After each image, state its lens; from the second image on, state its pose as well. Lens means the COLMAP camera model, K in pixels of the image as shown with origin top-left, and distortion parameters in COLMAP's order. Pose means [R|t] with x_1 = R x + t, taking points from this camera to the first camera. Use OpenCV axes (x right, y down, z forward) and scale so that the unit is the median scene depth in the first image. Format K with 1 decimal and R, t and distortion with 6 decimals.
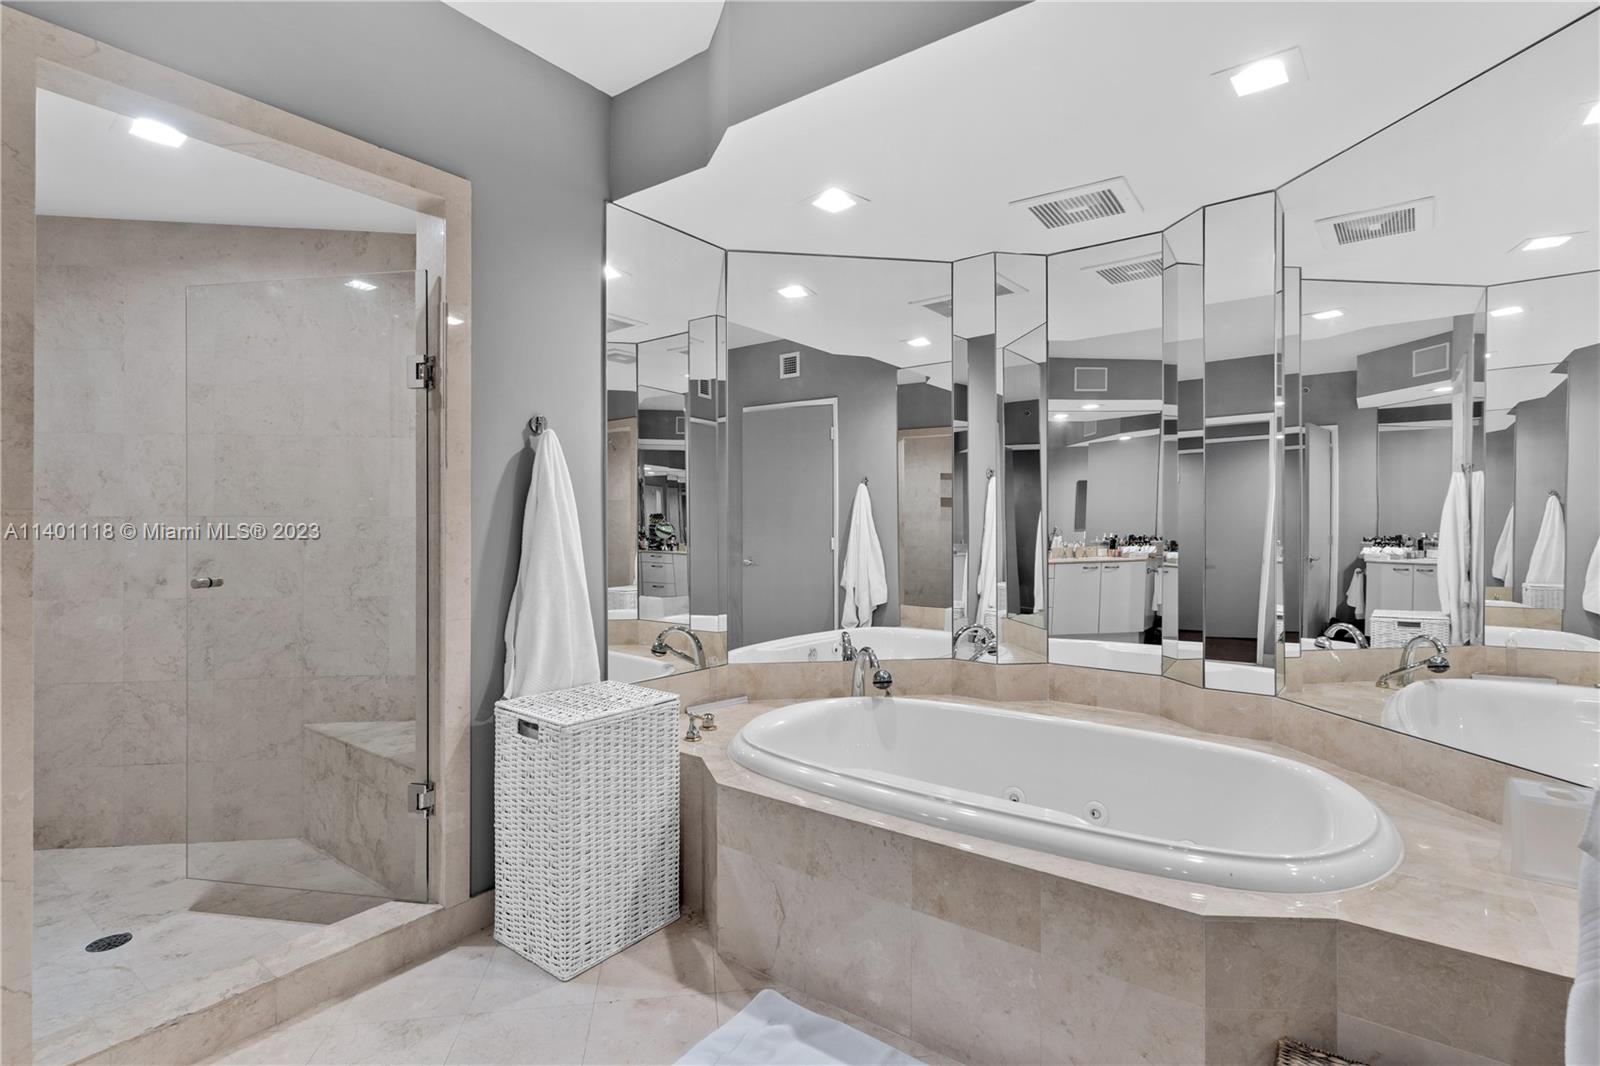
lens RADIAL K [[764.1, 0, 797.5], [0, 764.1, 525.1], [0, 0, 1]] dist [0.002559, 0.000404]
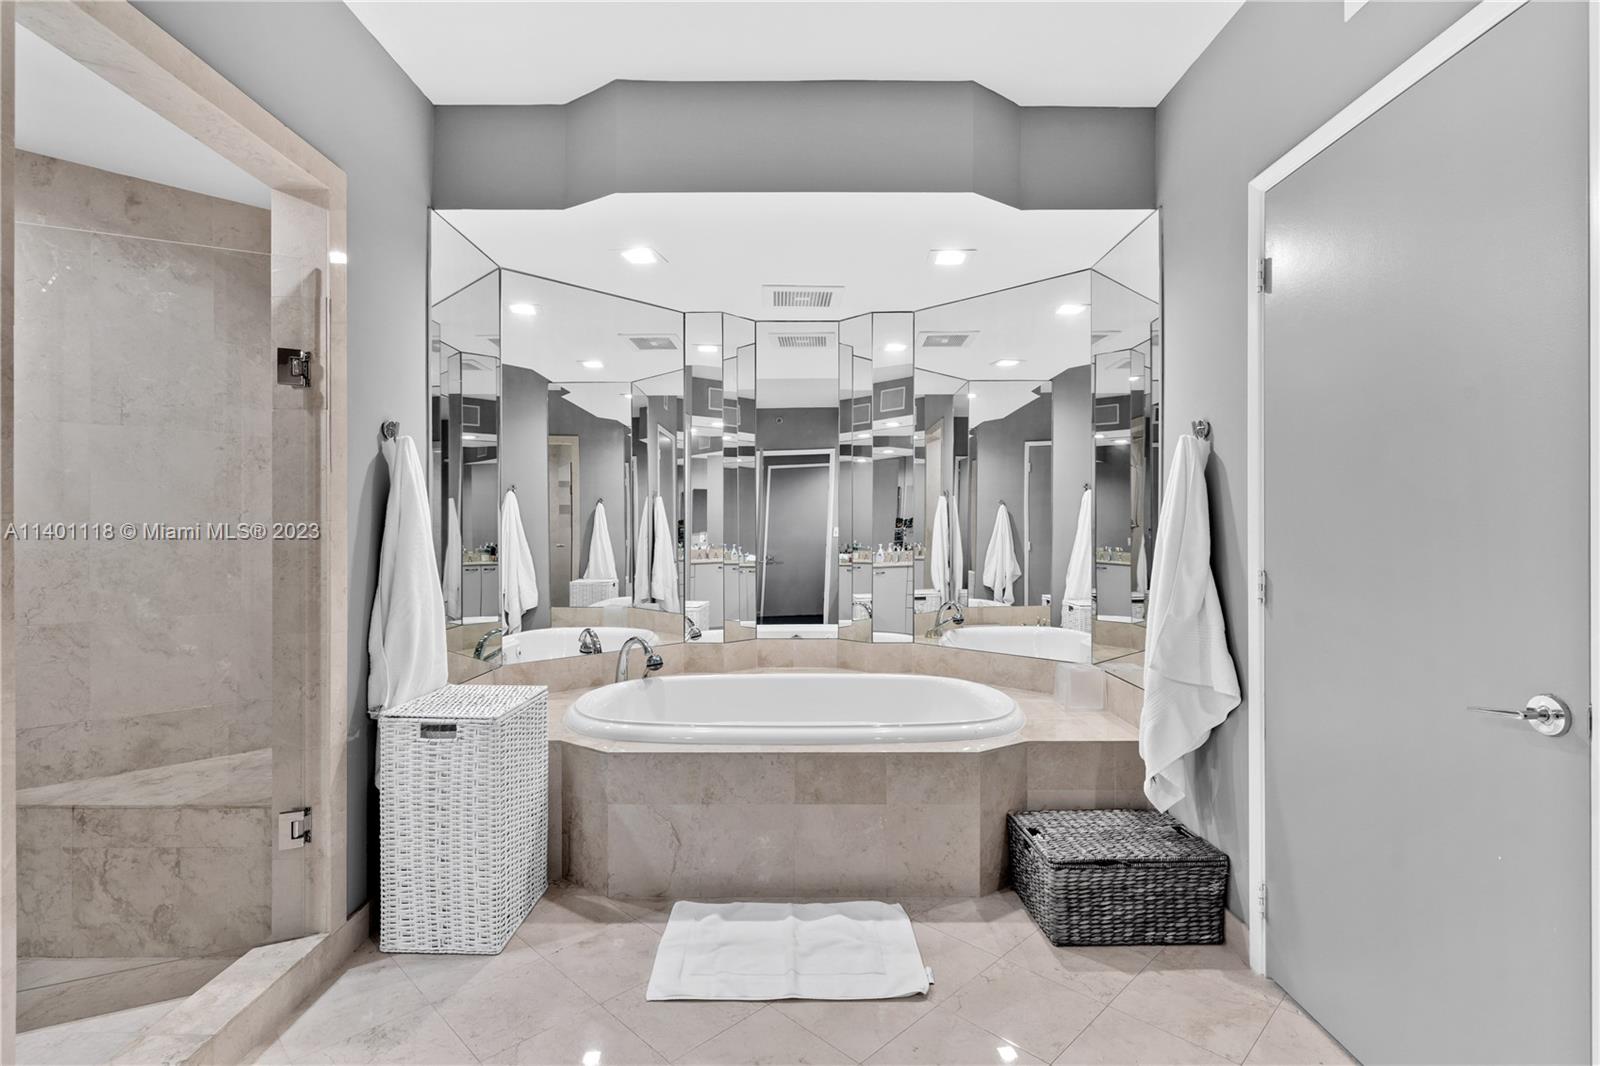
lens RADIAL K [[761.2, 0, 798.9], [0, 761.2, 536.2], [0, 0, 1]] dist [0.001114, 0.000705]
pose [[0.805781, -0.005904, 0.592184, -0.513000], [0.002622, 0.999976, 0.006403, -0.000209], [-0.592208, -0.003606, 0.805777, -0.101513]]
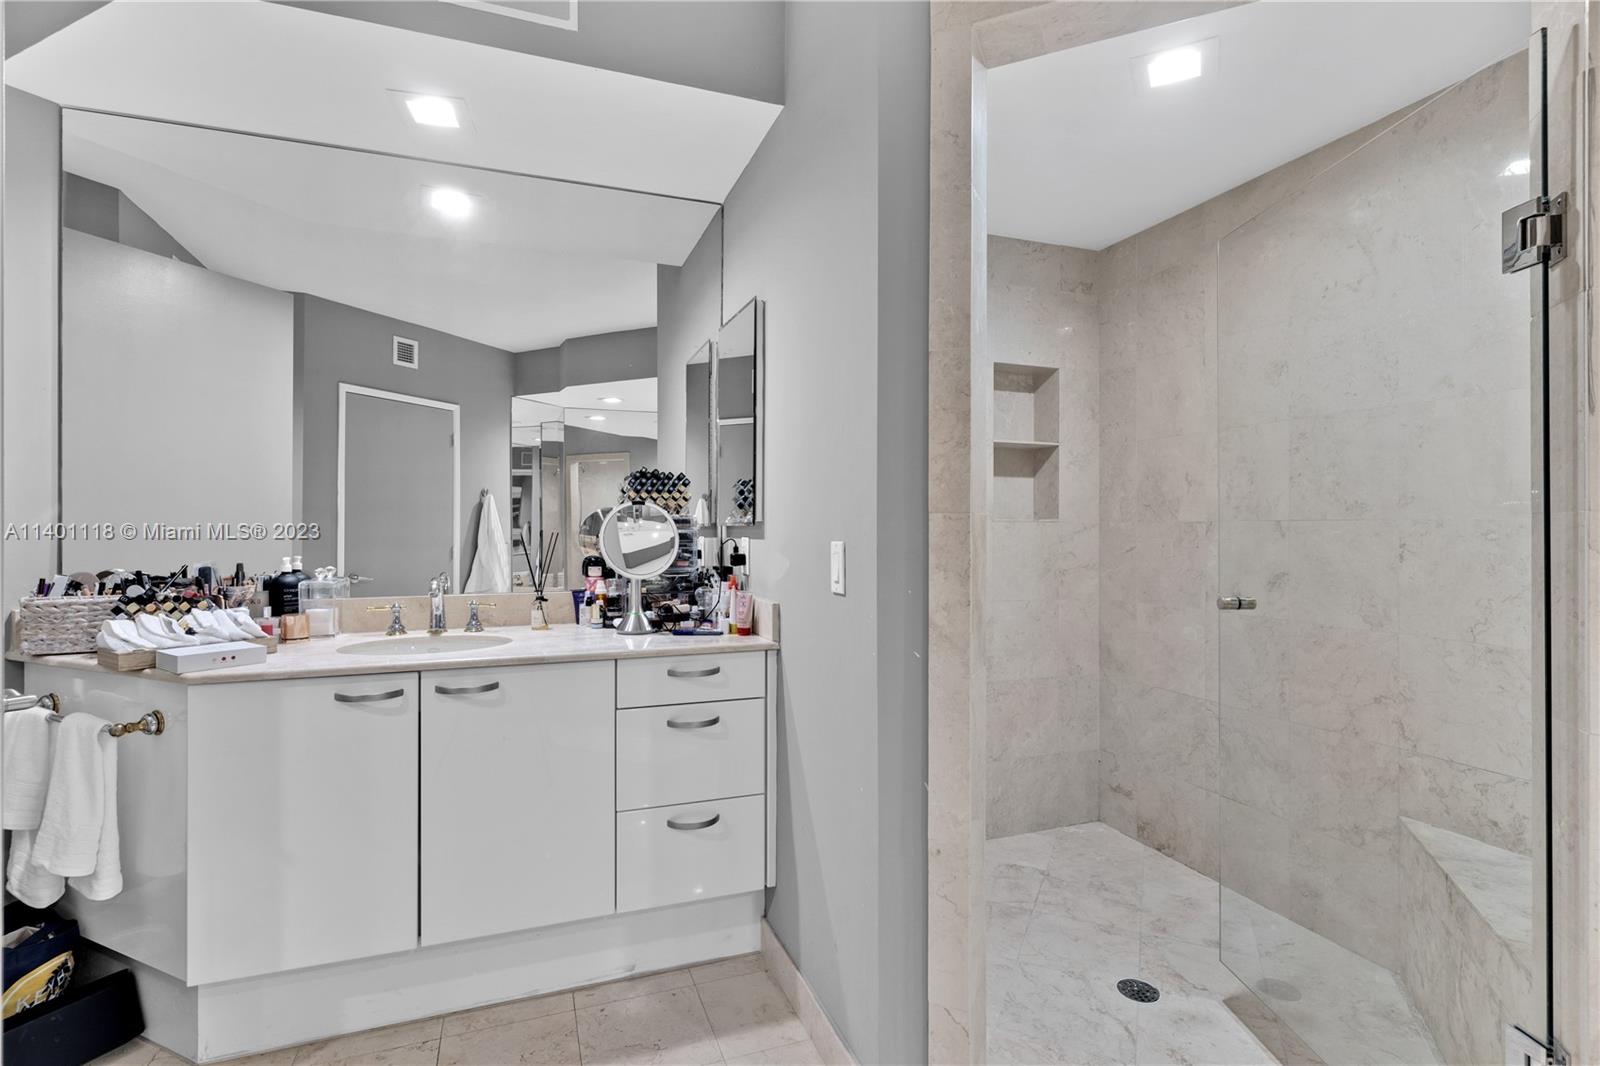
lens RADIAL K [[764.1, 0, 797.5], [0, 764.1, 525.1], [0, 0, 1]] dist [0.002559, 0.000404]
pose [[0.202319, -0.002616, -0.979316, -0.083648], [-0.005893, 0.999975, -0.003888, -0.000433], [0.979302, 0.006558, 0.202298, 0.387789]]
